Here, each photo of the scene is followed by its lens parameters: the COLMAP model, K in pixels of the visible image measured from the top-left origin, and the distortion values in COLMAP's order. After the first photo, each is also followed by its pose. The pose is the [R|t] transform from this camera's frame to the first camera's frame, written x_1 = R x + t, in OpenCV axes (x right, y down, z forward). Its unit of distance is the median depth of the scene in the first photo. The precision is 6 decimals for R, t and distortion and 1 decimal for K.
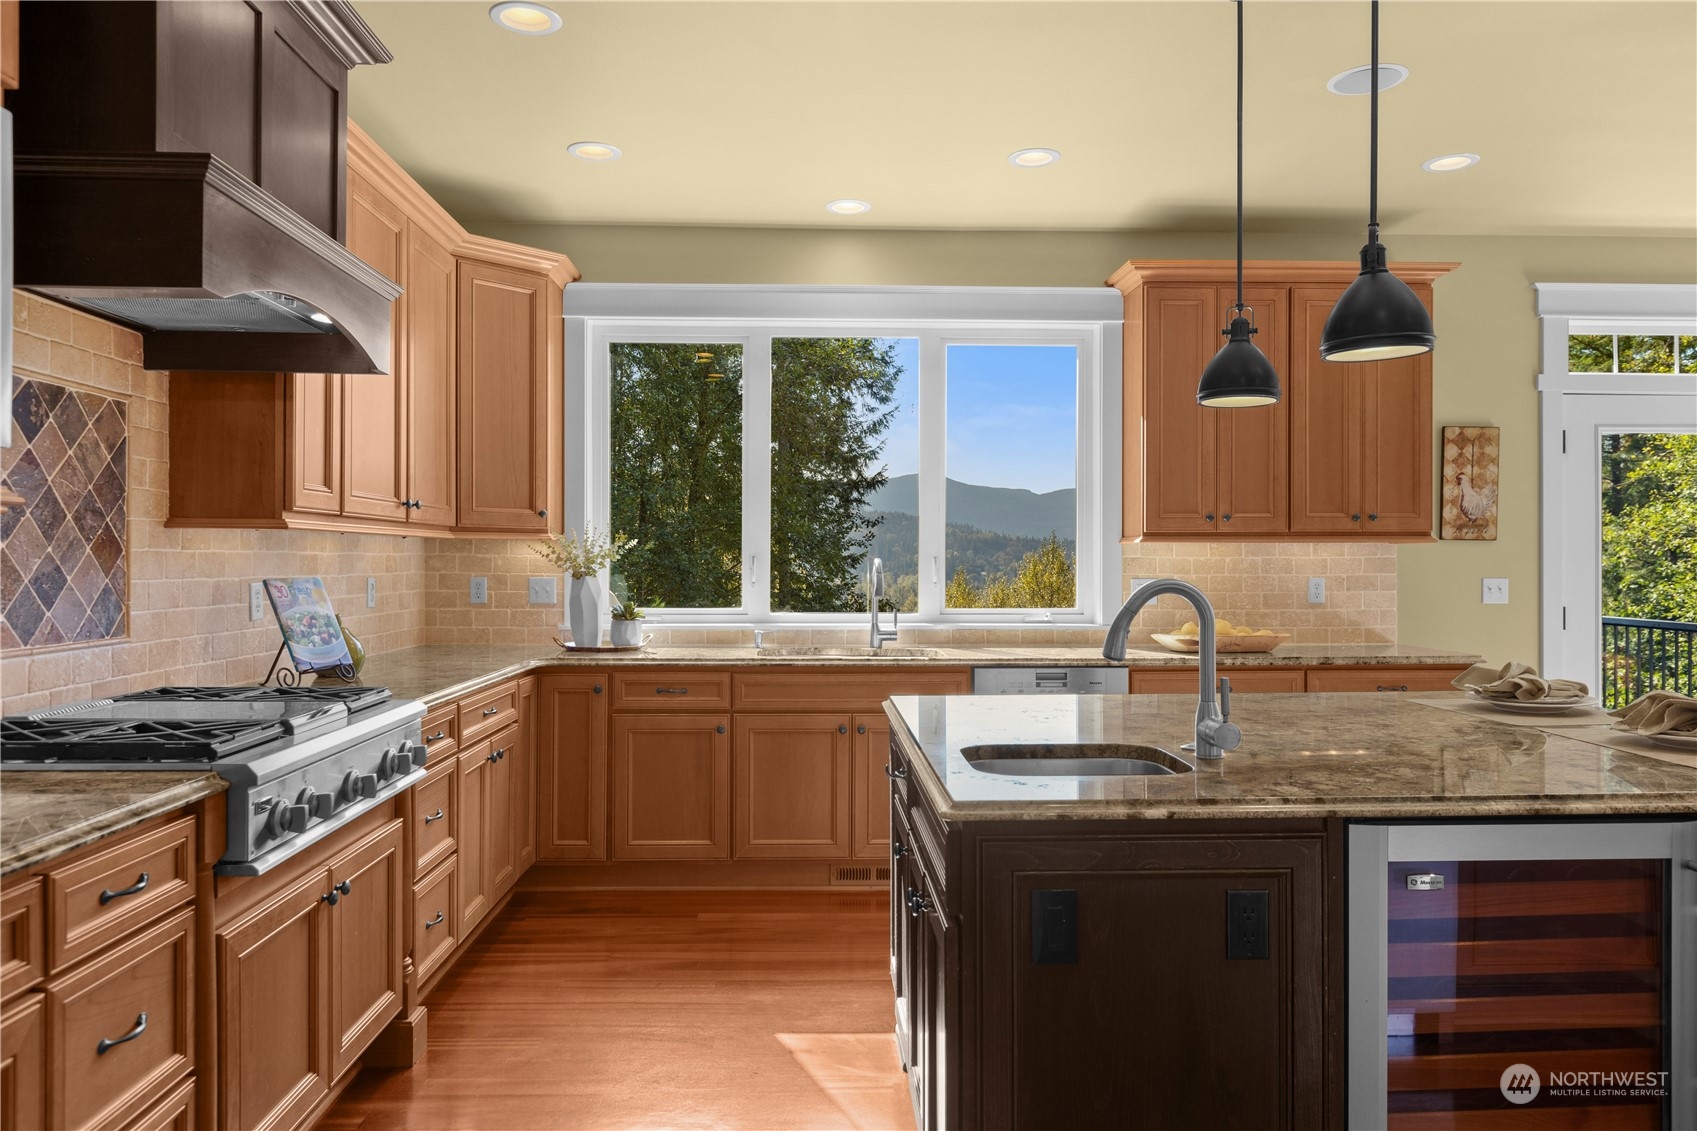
lens RADIAL K [[1115.3, 0, 840.1], [0, 1115.3, 565.7], [0, 0, 1]] dist [-0.004391, -0.004434]
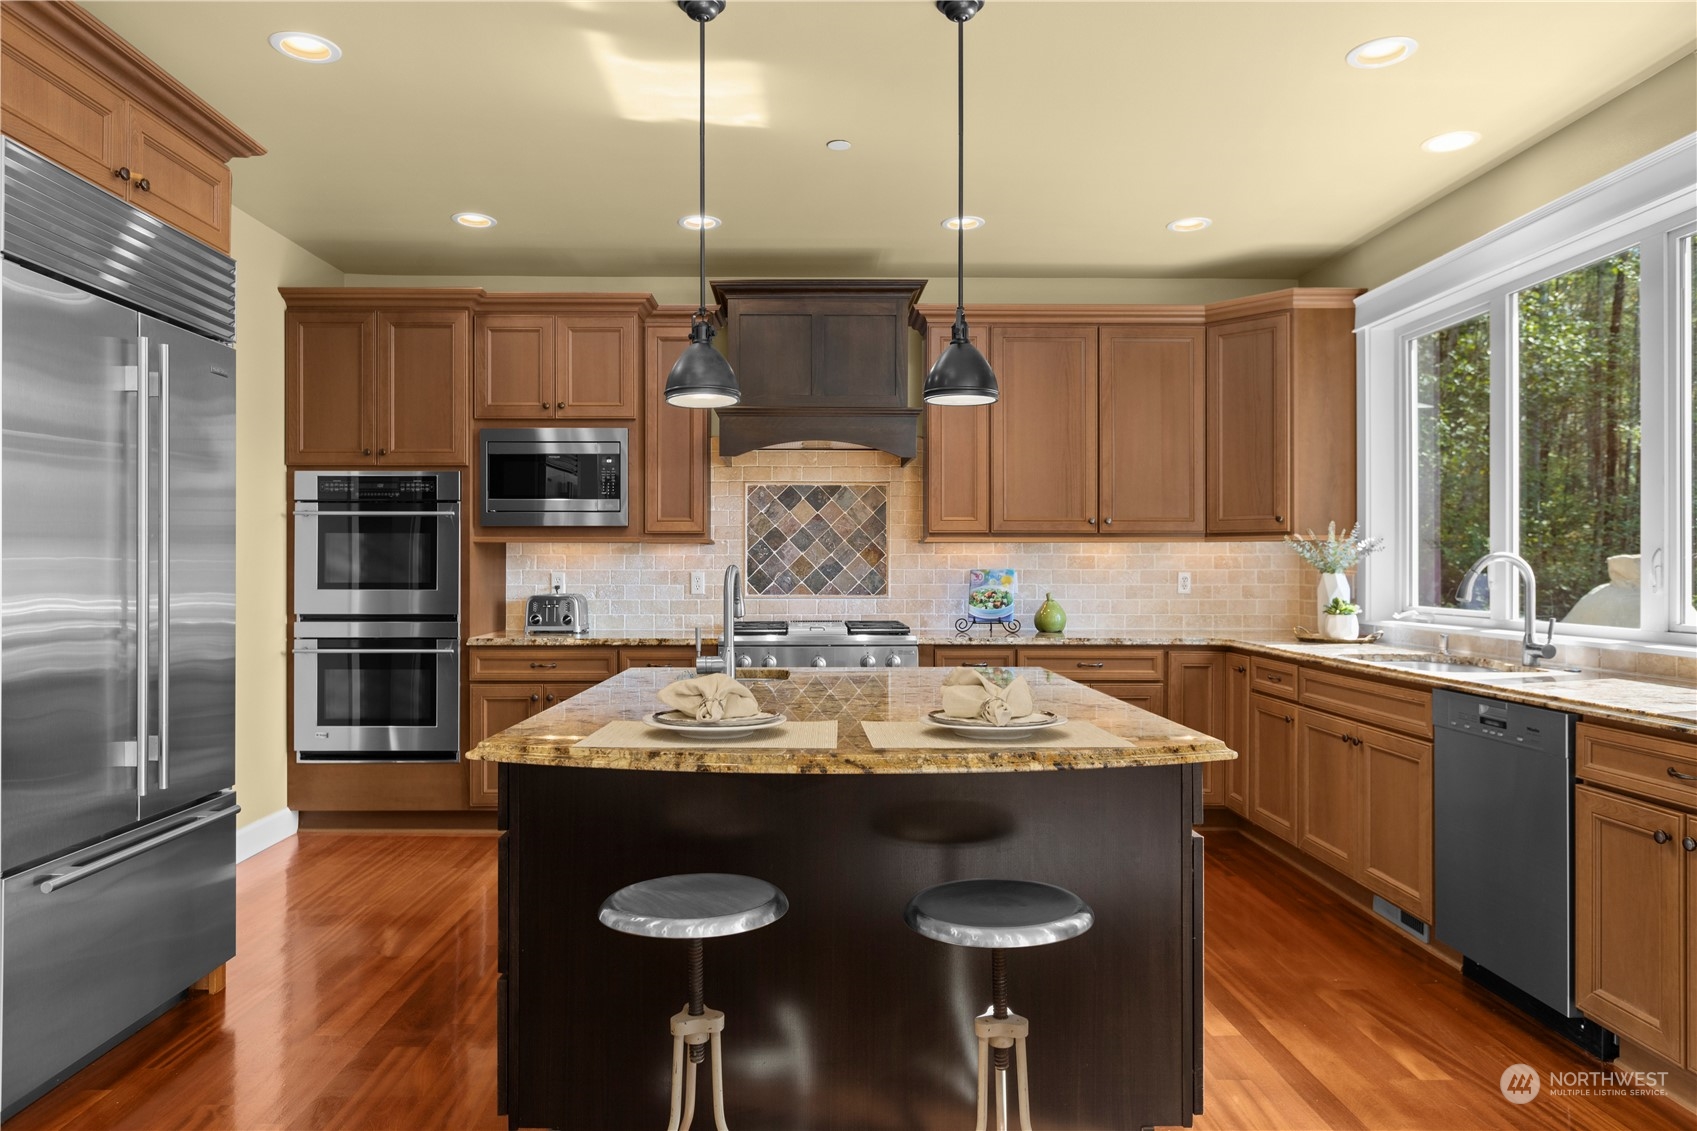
lens RADIAL K [[1115.4, 0, 801.1], [0, 1115.4, 562.9], [0, 0, 1]] dist [0.020192, -0.001380]
pose [[-0.013475, -0.004948, -0.999897, 0.813796], [-0.005350, 0.999974, -0.004877, 0.007037], [0.999895, 0.005284, -0.013501, 0.470856]]
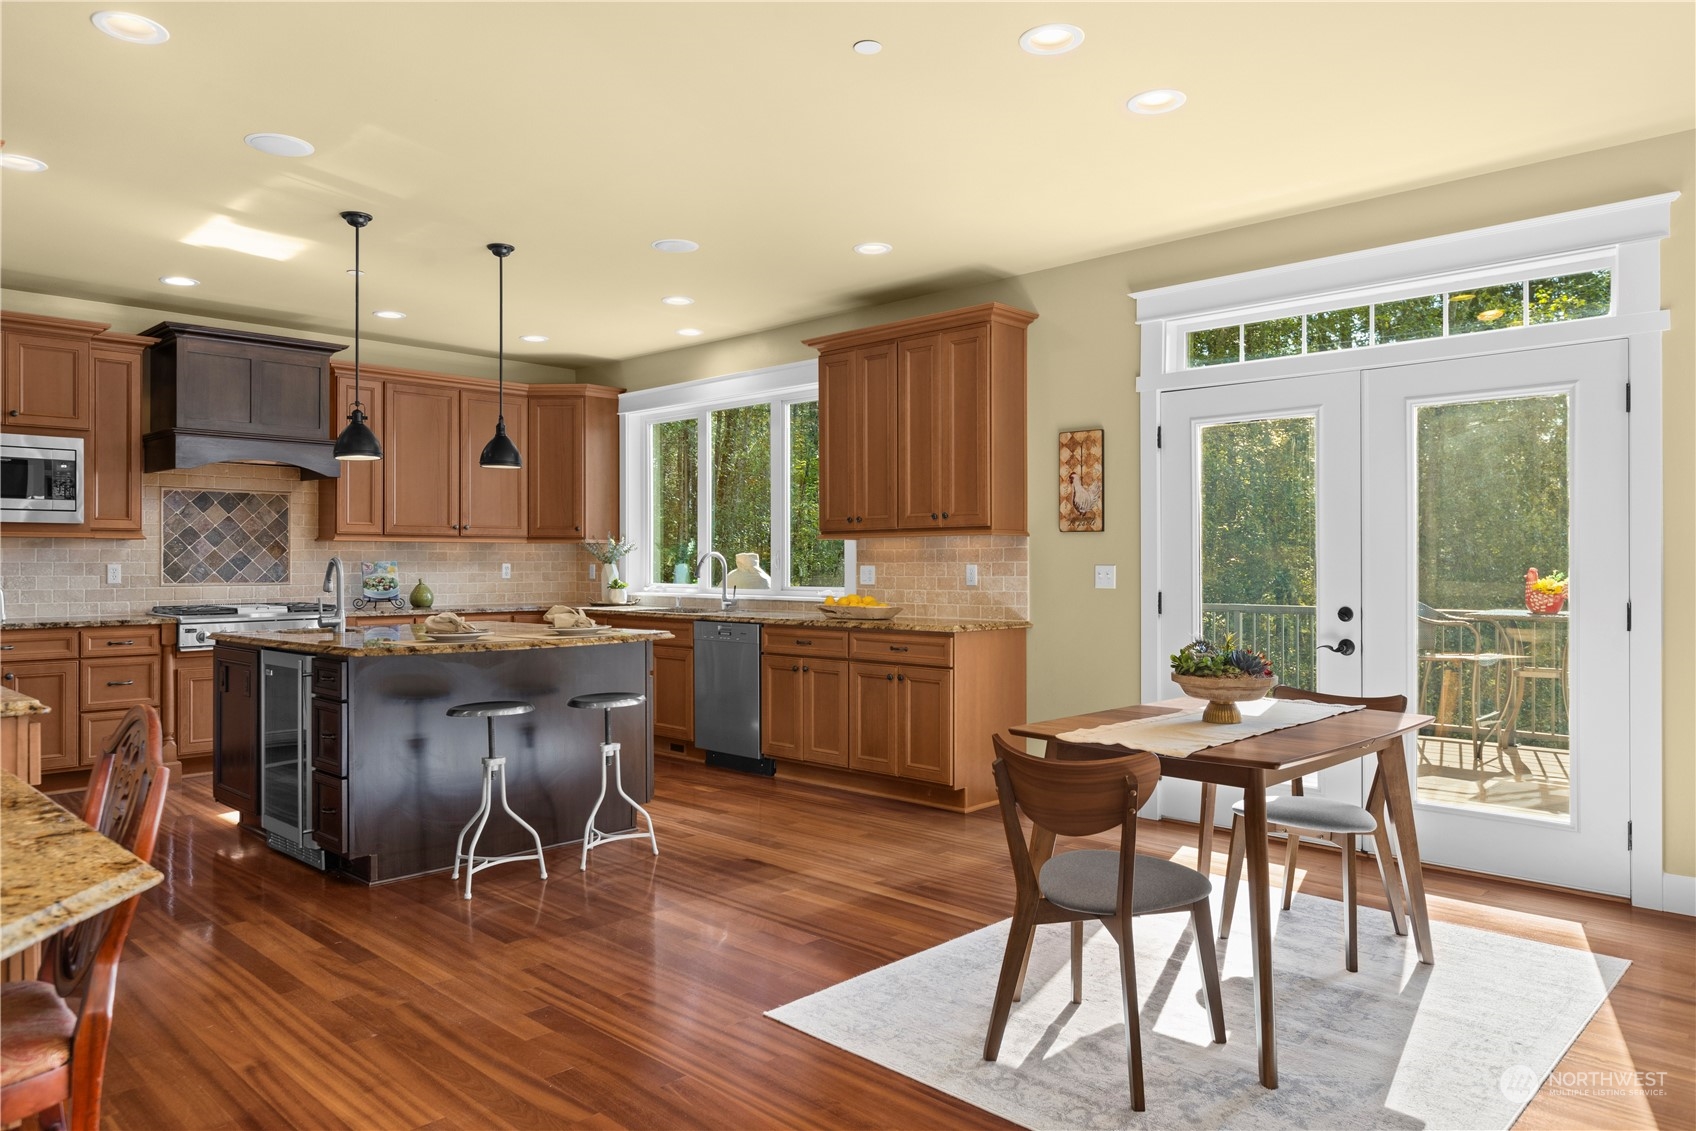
lens RADIAL K [[1114.7, 0, 858.6], [0, 1114.7, 561.3], [0, 0, 1]] dist [0.020192, -0.001380]
pose [[0.703538, -0.002808, -0.710652, 1.213936], [-0.001865, 0.999981, -0.005797, 0.014254], [0.710655, 0.005404, 0.703520, 0.043821]]
